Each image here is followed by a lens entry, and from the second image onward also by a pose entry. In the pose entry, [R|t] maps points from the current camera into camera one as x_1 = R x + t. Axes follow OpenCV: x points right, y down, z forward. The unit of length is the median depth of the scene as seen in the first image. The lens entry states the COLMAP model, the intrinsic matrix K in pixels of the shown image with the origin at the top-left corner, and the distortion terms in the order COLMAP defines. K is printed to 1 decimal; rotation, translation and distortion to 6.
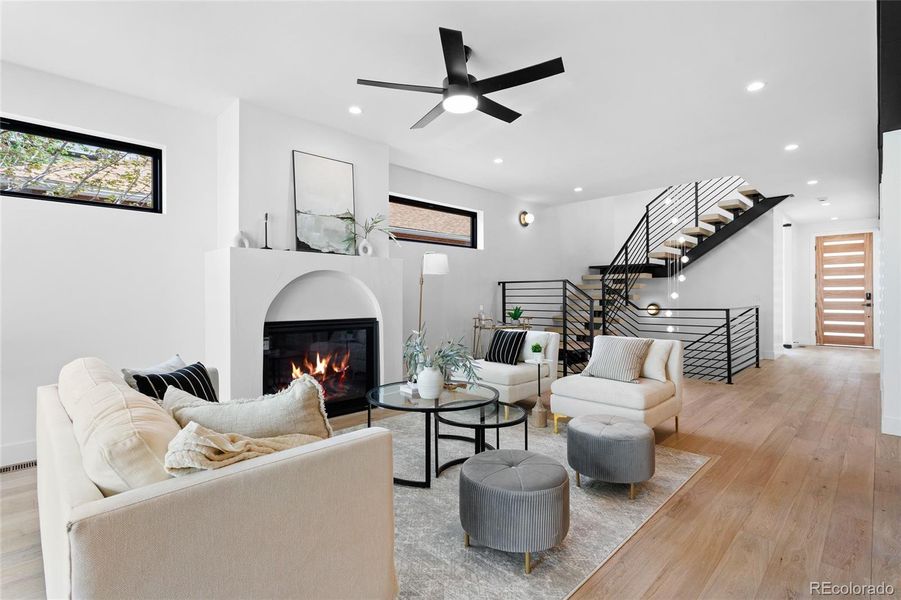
lens RADIAL K [[419.9, 0, 449.8], [0, 419.9, 298.4], [0, 0, 1]] dist [-0.002458, 0.000735]
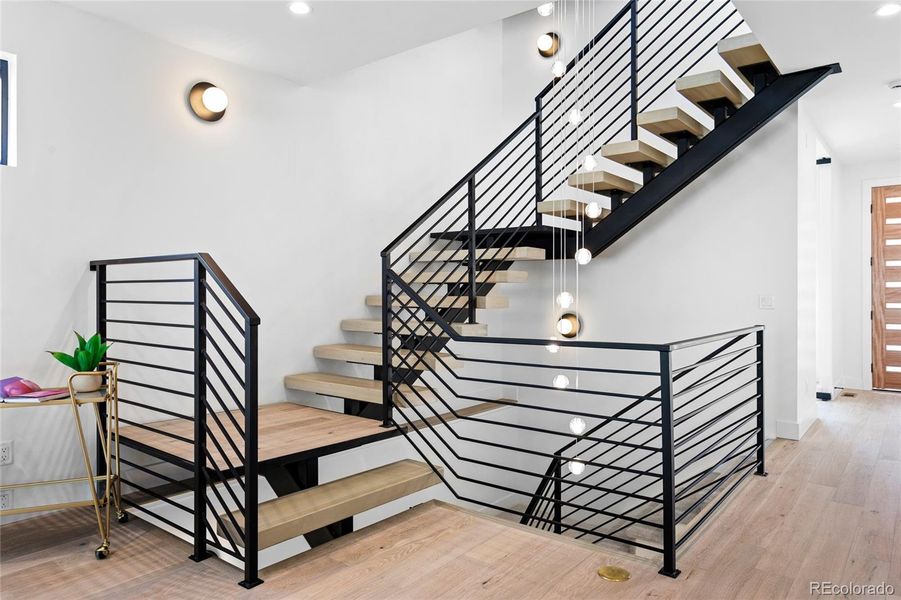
lens RADIAL K [[605.4, 0, 453.6], [0, 605.4, 294.6], [0, 0, 1]] dist [-0.001978, 0.003706]
pose [[0.991435, 0.003299, 0.130556, 0.303389], [-0.003194, 0.999994, -0.001017, -0.009806], [-0.130559, 0.000591, 0.991440, 0.380142]]
